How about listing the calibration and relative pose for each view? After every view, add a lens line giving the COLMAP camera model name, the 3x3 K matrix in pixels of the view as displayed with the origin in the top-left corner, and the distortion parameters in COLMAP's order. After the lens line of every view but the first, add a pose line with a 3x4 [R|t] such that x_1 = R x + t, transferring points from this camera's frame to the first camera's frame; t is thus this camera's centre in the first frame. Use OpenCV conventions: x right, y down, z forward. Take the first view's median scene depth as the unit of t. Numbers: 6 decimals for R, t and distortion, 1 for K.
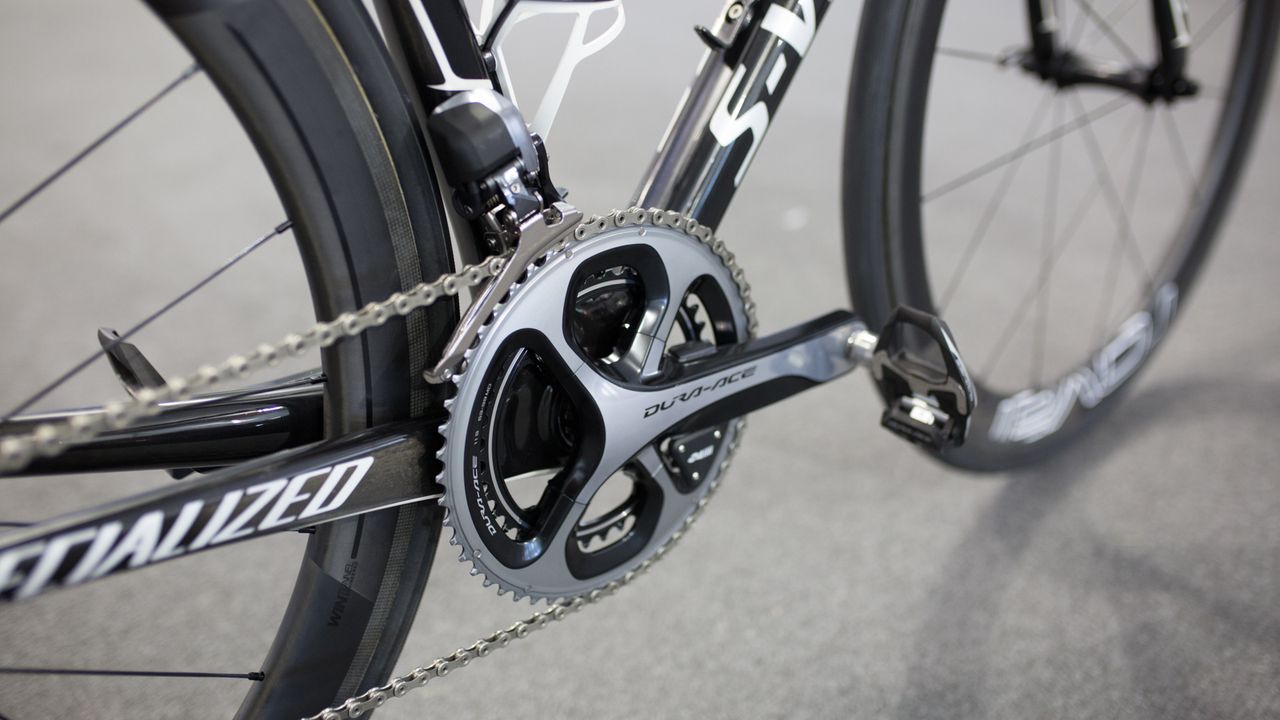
lens RADIAL K [[1263.8, 0, 658.0], [0, 1263.8, 362.7], [0, 0, 1]] dist [-0.075714, 0.012809]
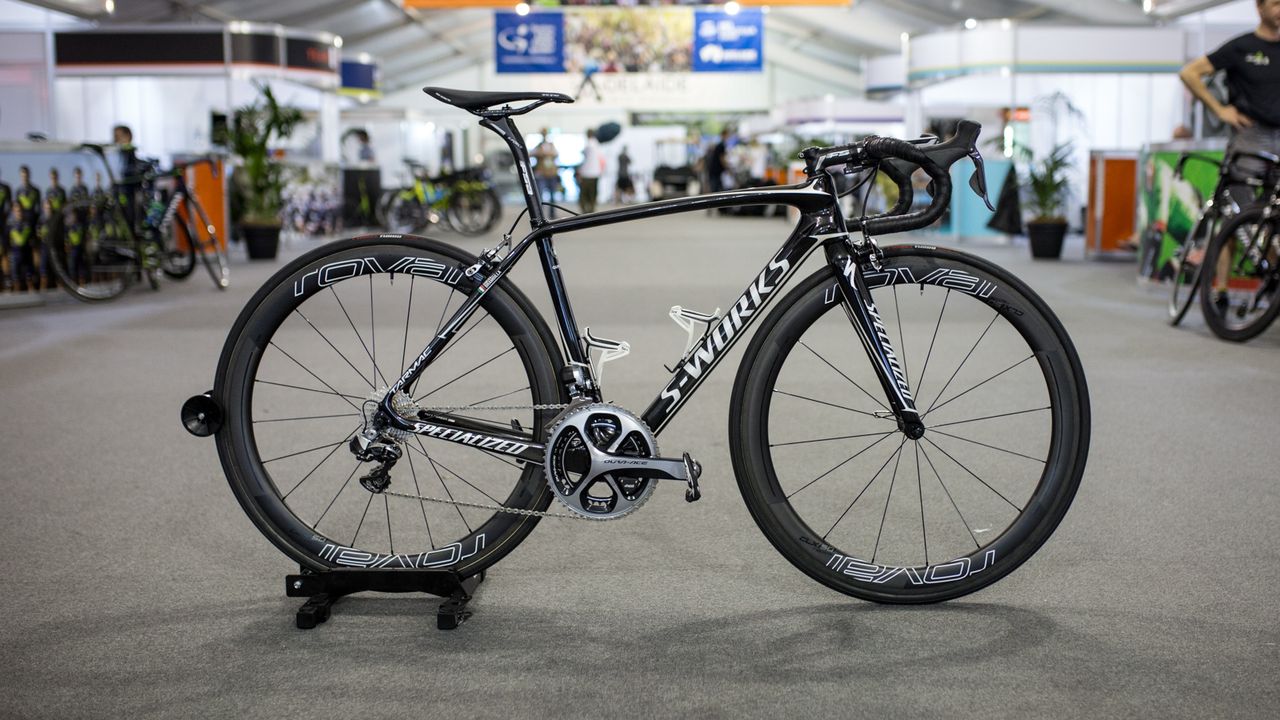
lens RADIAL K [[1290.1, 0, 640.0], [0, 1290.1, 360.0], [0, 0, 1]] dist [-0.081466, 0.100867]
pose [[0.716279, 0.109719, -0.689134, 2.604195], [-0.334647, 0.920602, -0.201257, 0.488195], [0.612337, 0.374773, 0.696125, -1.612922]]
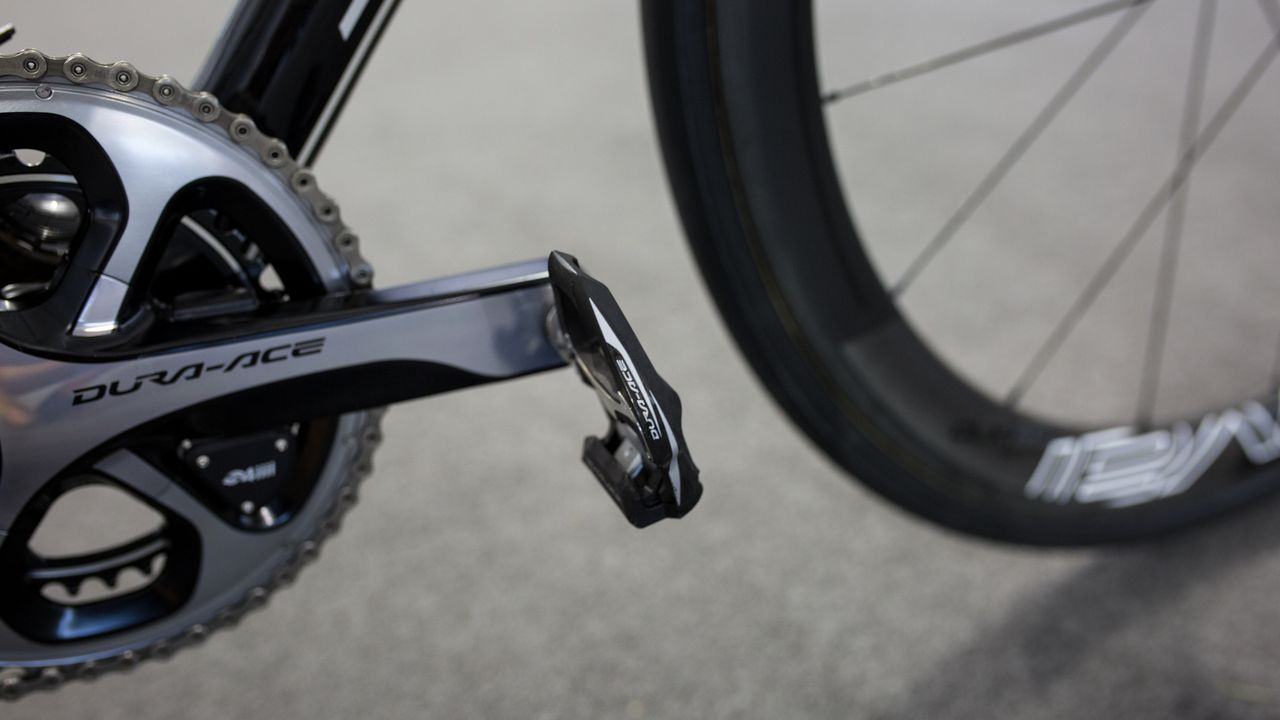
lens RADIAL K [[1290.1, 0, 640.0], [0, 1290.1, 360.0], [0, 0, 1]] dist [-0.081466, 0.100867]
pose [[0.941260, 0.096448, -0.323615, 0.457168], [-0.087289, 0.995266, 0.042737, -0.028770], [0.326205, -0.011979, 0.945223, 0.528611]]
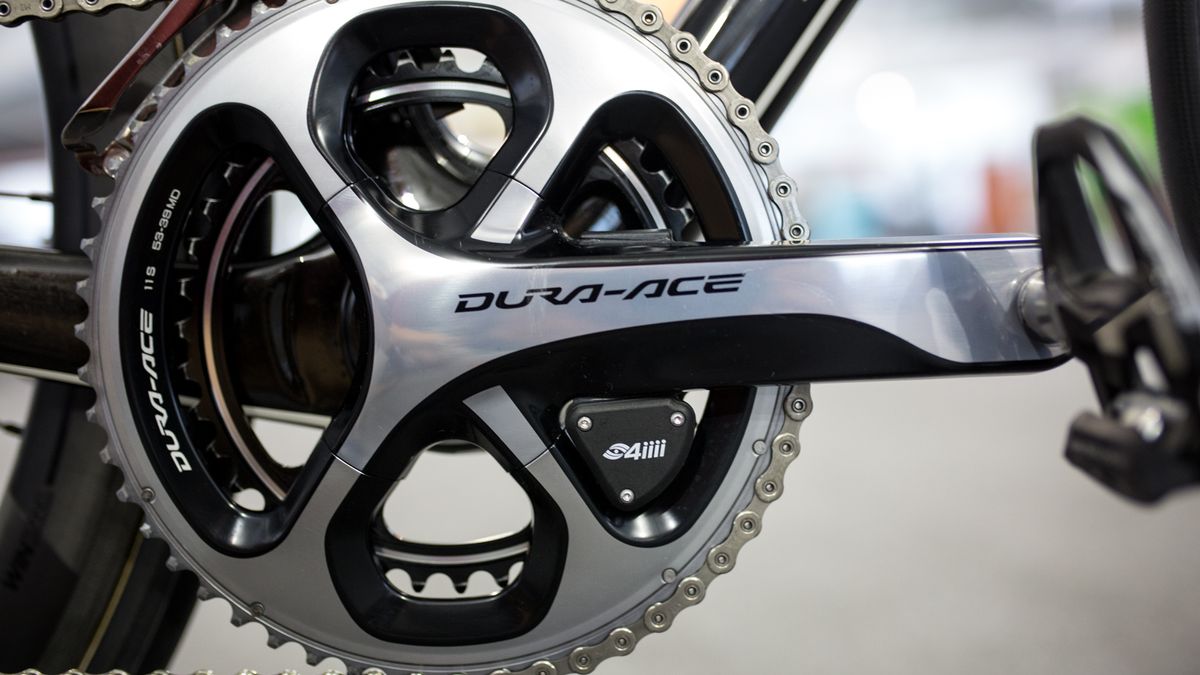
lens RADIAL K [[1209.4, 0, 600.0], [0, 1209.4, 337.5], [0, 0, 1]] dist [-0.081466, 0.100867]
pose [[0.742295, -0.015885, -0.669885, 0.391224], [-0.232069, 0.931753, -0.279249, 0.189521], [0.628604, 0.362745, 0.687949, 0.714526]]
